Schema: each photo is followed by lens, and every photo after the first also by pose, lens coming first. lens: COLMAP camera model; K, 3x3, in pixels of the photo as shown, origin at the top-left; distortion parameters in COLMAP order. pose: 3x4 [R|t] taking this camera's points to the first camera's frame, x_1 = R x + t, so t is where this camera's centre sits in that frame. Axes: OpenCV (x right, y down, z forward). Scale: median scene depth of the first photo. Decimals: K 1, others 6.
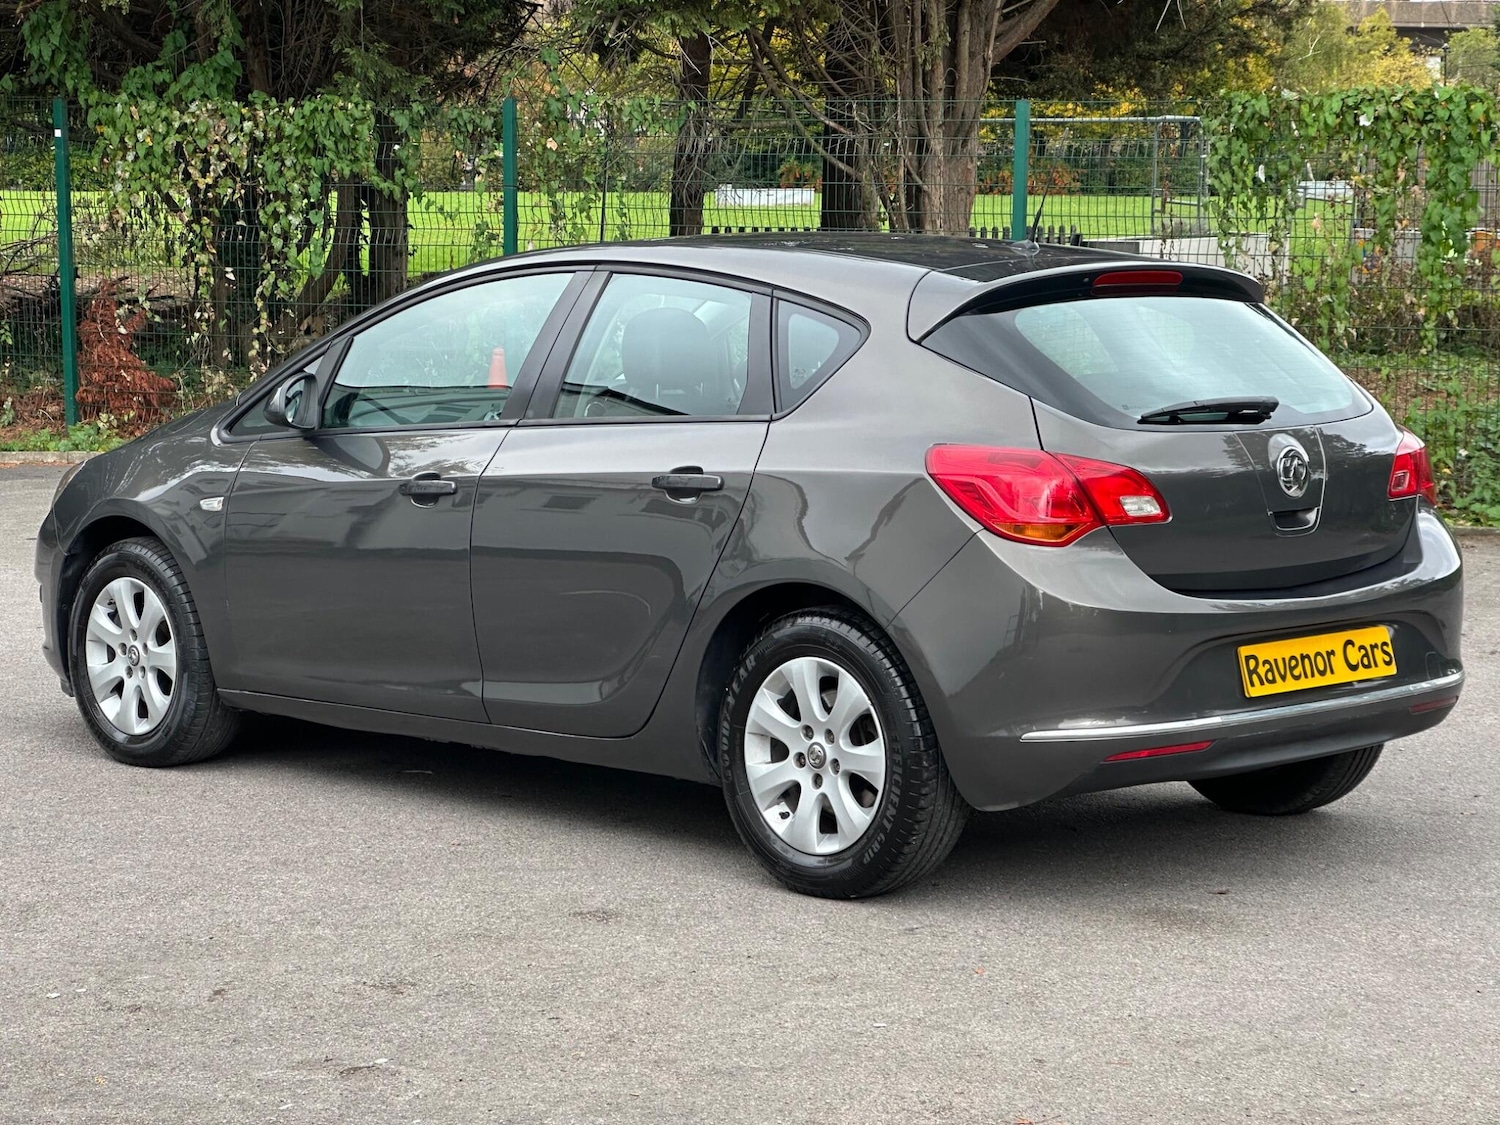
lens RADIAL K [[3255.1, 0, 757.8], [0, 3255.1, 534.2], [0, 0, 1]] dist [0.013620, 2.675077]
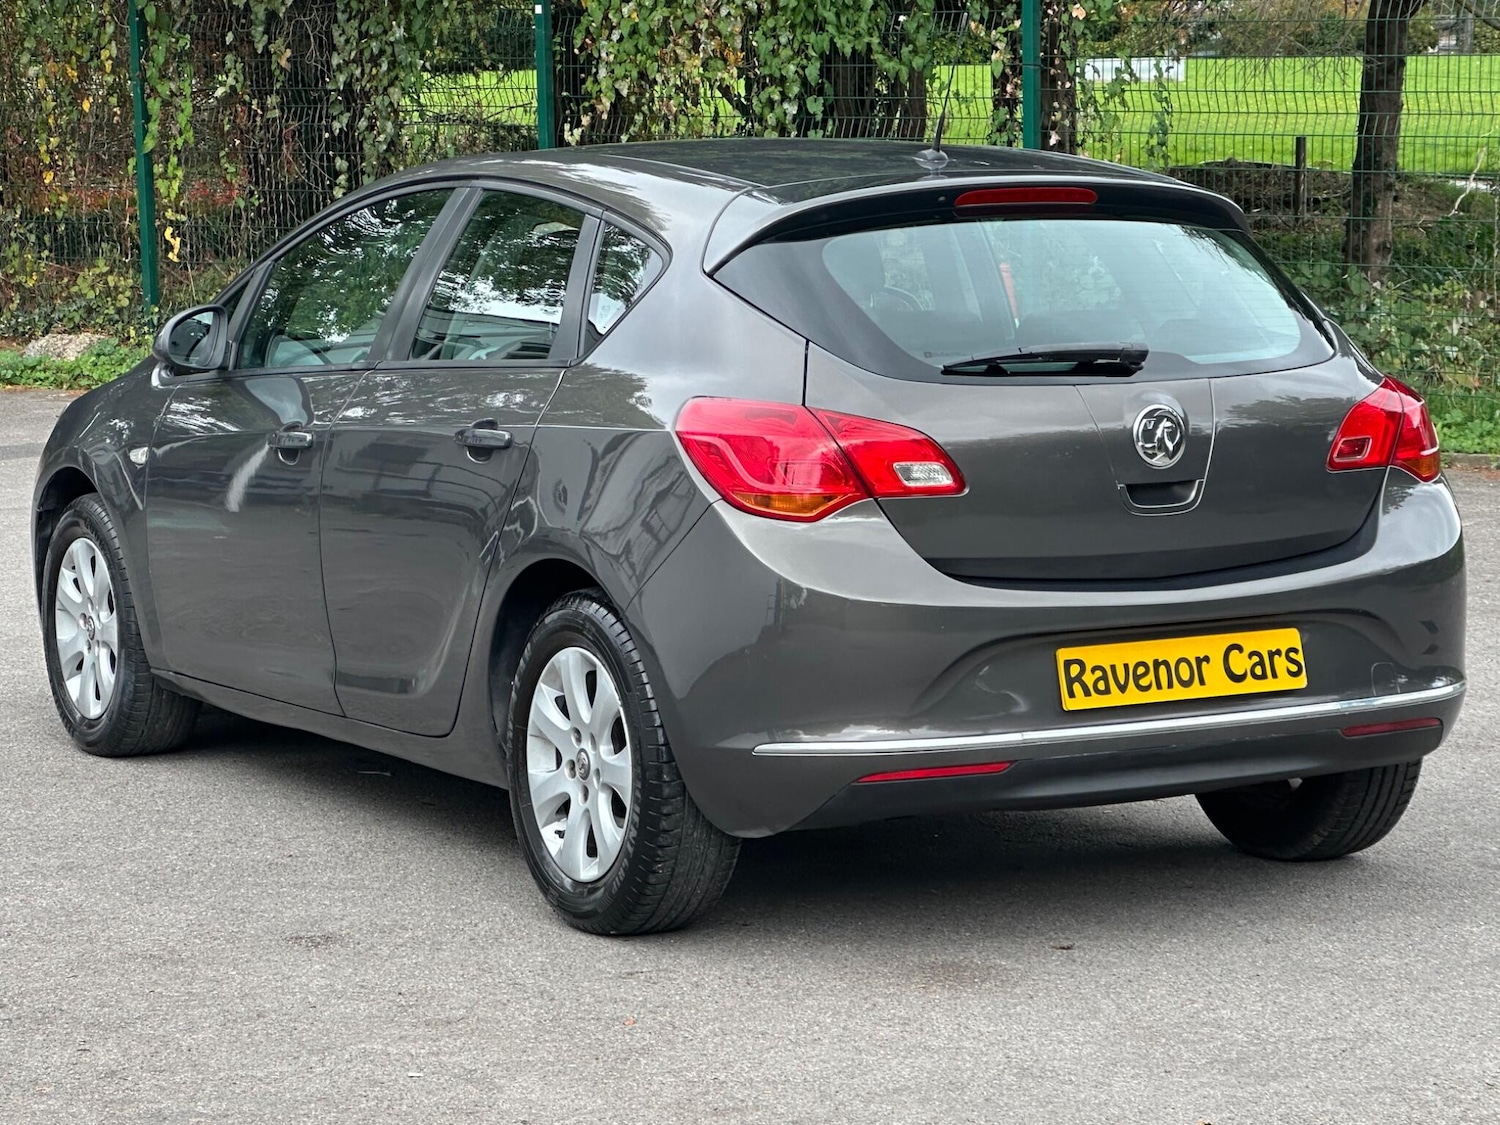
lens RADIAL K [[4147.7, 0, 749.7], [0, 4147.7, 541.2], [0, 0, 1]] dist [-0.152380, 6.158014]
pose [[0.964480, 0.019844, -0.263409, 0.329828], [-0.016716, 0.999761, 0.014113, -0.005577], [0.263626, -0.009209, 0.964581, -0.023863]]
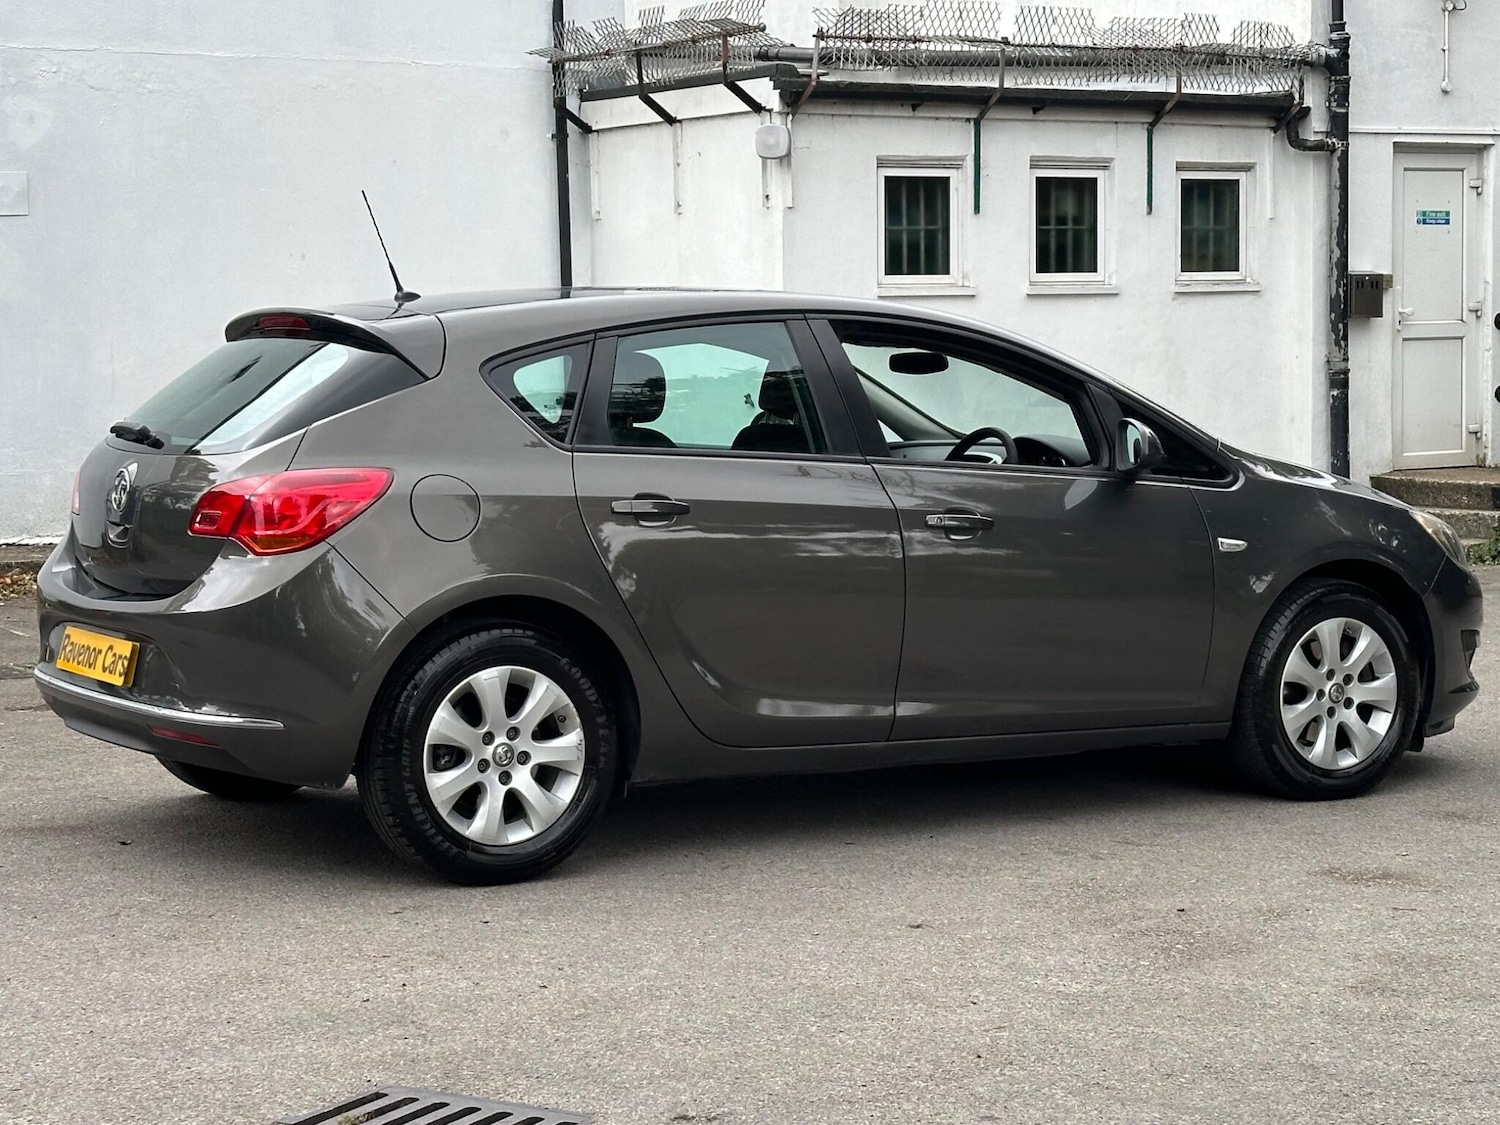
lens RADIAL K [[3024.5, 0, 743.8], [0, 3024.5, 490.7], [0, 0, 1]] dist [0.175637, -0.298565]
pose [[-0.211503, 0.054714, -0.975845, 1.130205], [-0.095023, 0.992551, 0.076246, -0.118100], [0.972747, 0.108854, -0.204729, 1.394527]]
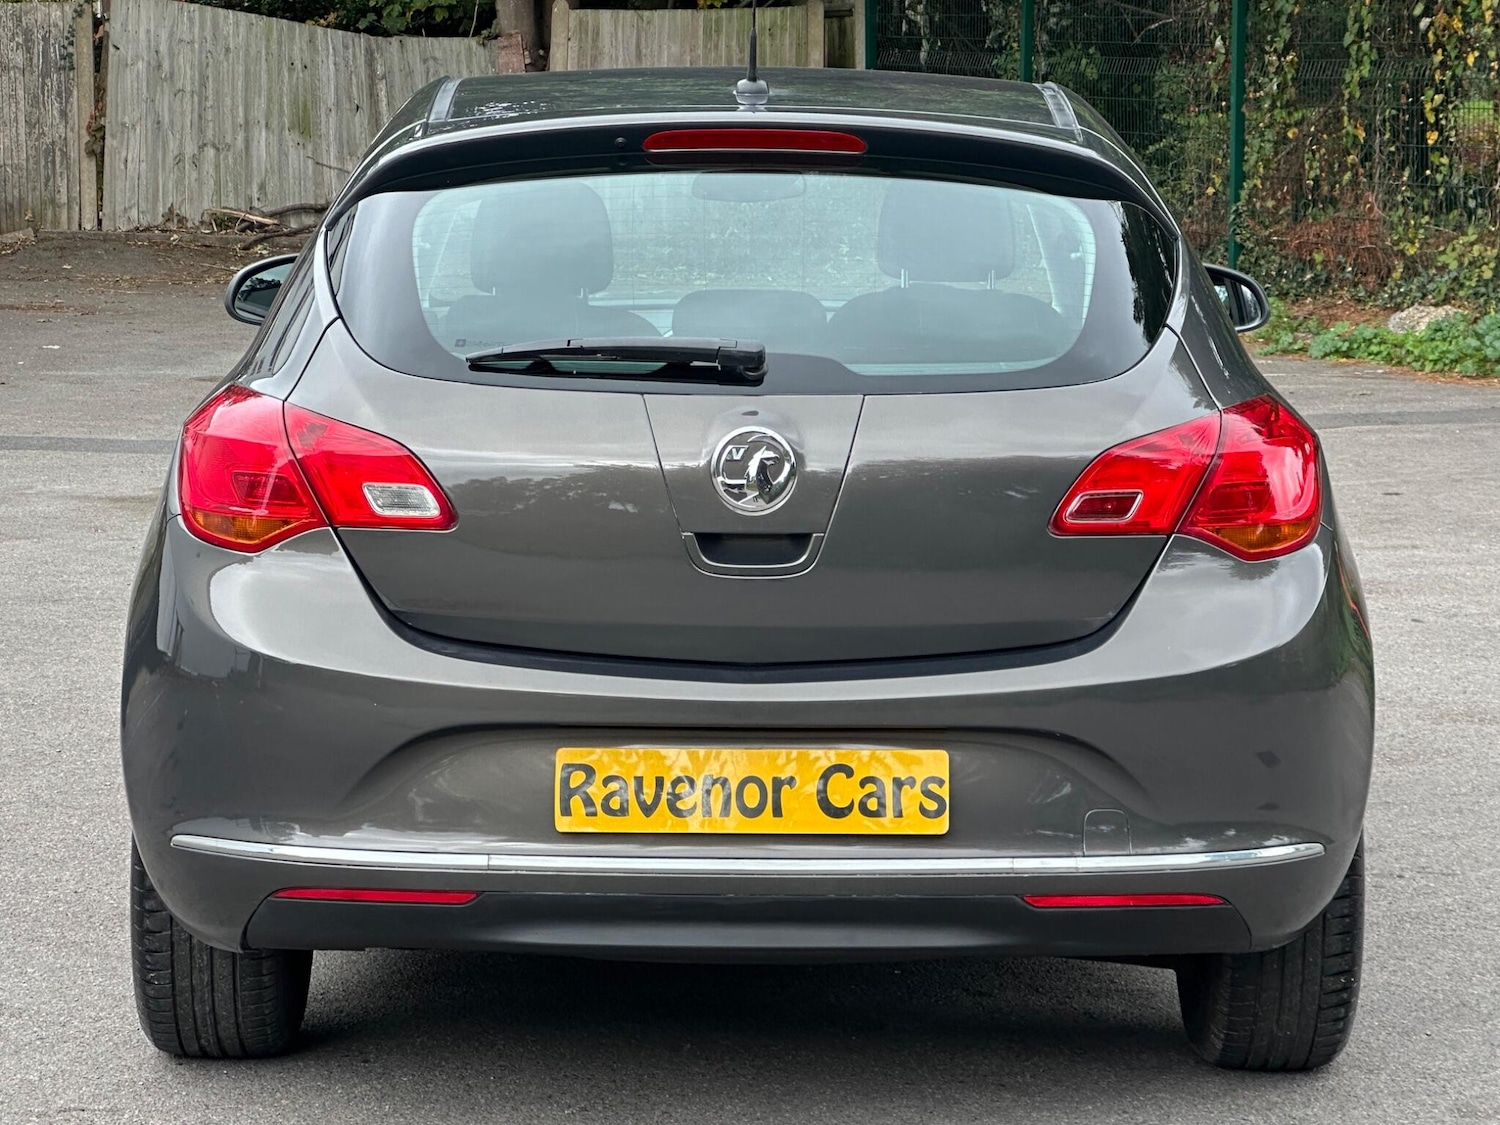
lens RADIAL K [[4147.7, 0, 749.7], [0, 4147.7, 541.2], [0, 0, 1]] dist [-0.152380, 6.158014]
pose [[0.727940, 0.086082, -0.680216, 0.660308], [-0.076629, 0.996086, 0.044051, -0.038358], [0.681346, 0.020057, 0.731687, 0.436802]]
